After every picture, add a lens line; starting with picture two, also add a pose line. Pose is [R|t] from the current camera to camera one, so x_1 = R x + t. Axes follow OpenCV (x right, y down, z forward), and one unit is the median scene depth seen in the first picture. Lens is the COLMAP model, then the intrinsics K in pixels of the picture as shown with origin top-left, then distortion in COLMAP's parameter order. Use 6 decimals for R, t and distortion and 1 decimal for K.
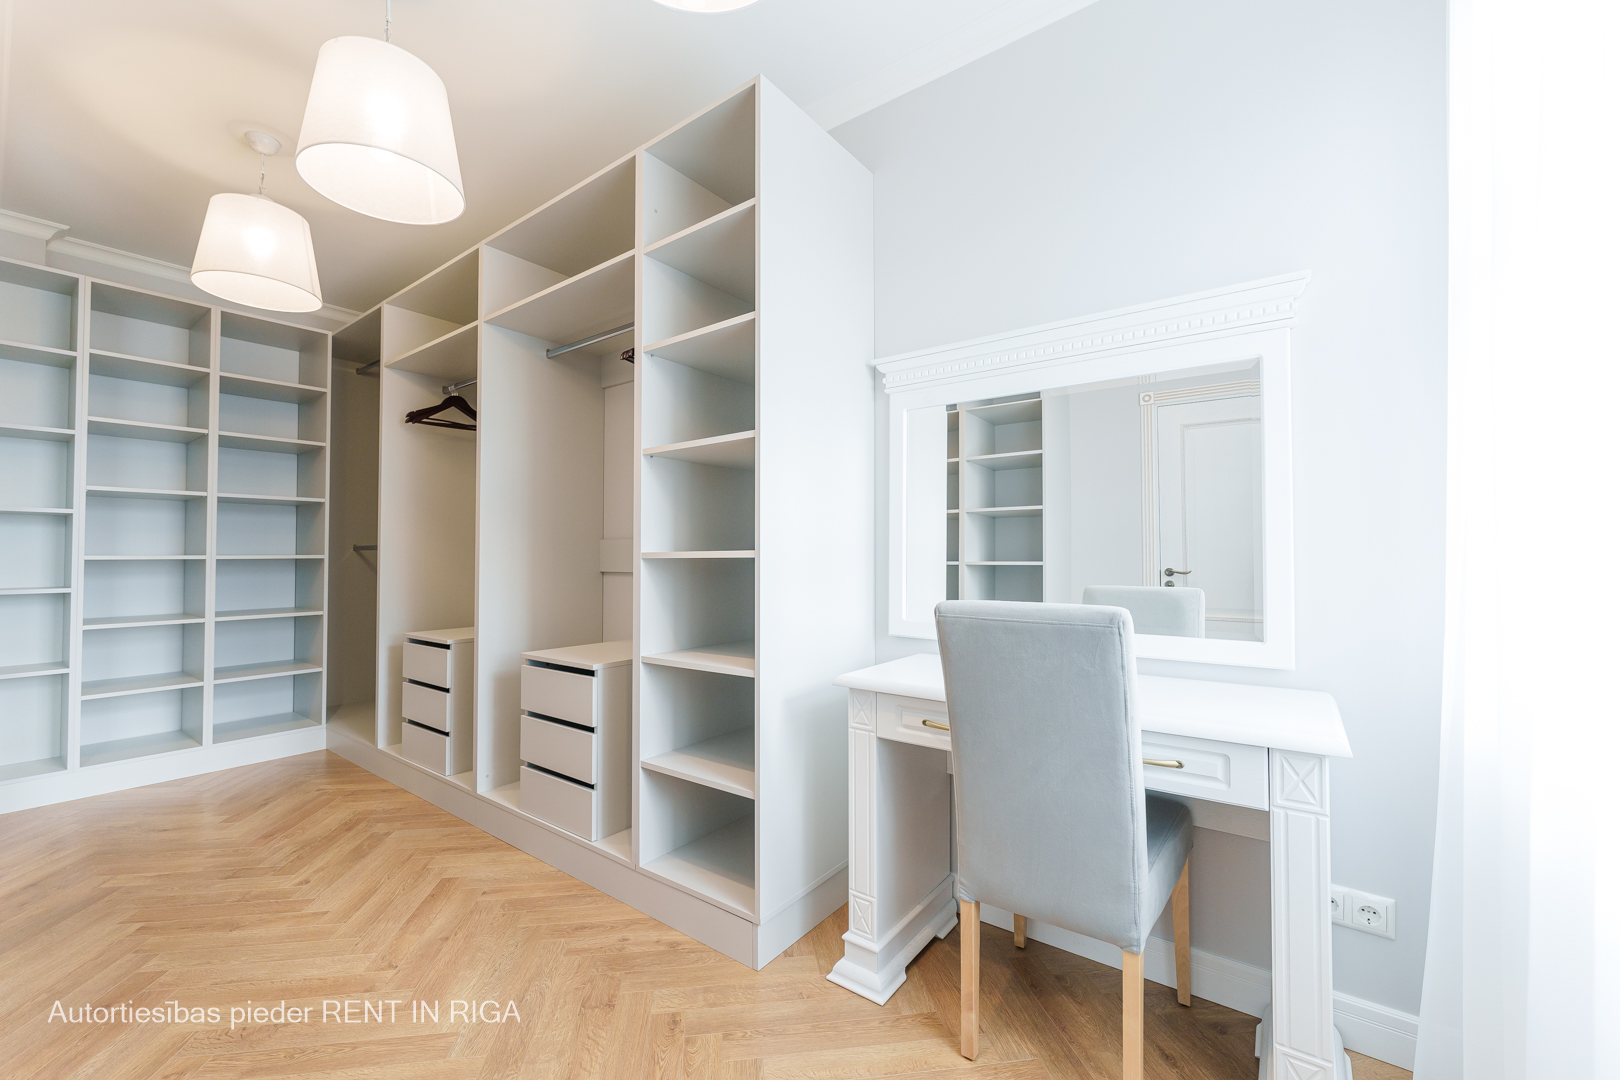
lens RADIAL K [[653.1, 0, 811.4], [0, 653.1, 538.2], [0, 0, 1]] dist [0.001892, 0.001046]
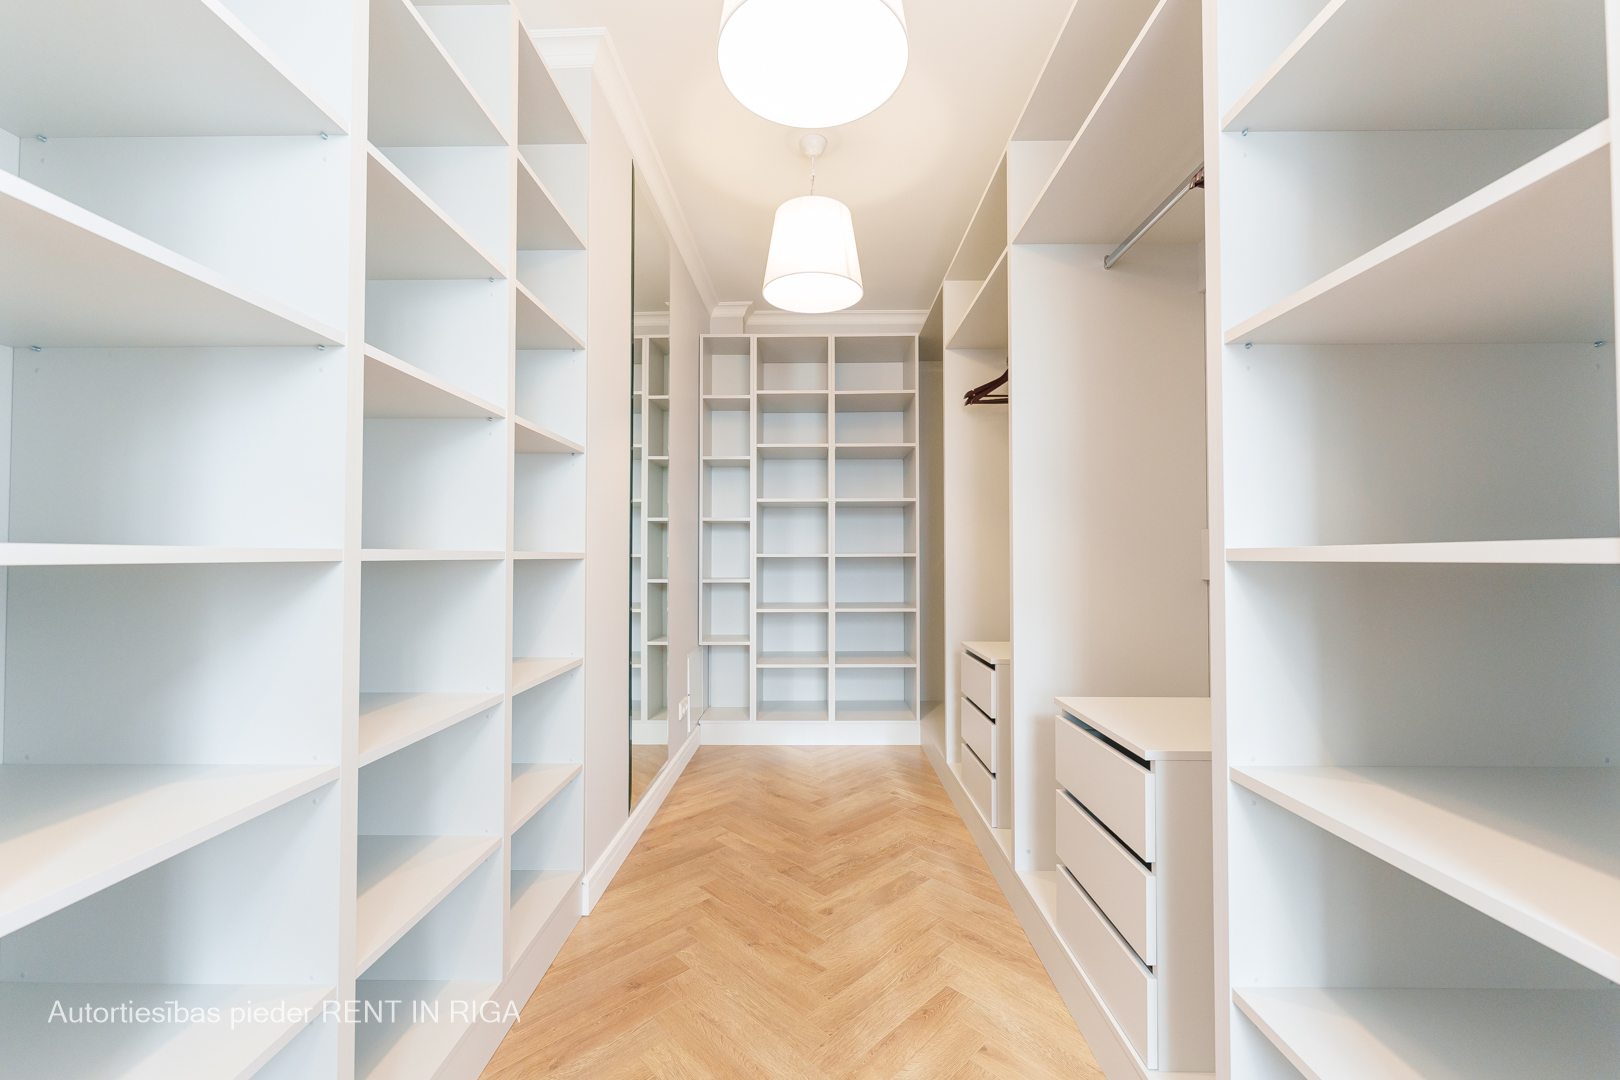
lens RADIAL K [[653.1, 0, 794.4], [0, 653.1, 540.7], [0, 0, 1]] dist [0.001892, 0.001046]
pose [[0.582115, -0.016305, -0.812943, -0.045165], [0.022000, 0.999749, -0.004298, 0.009521], [0.812809, -0.015383, 0.582327, 0.388359]]
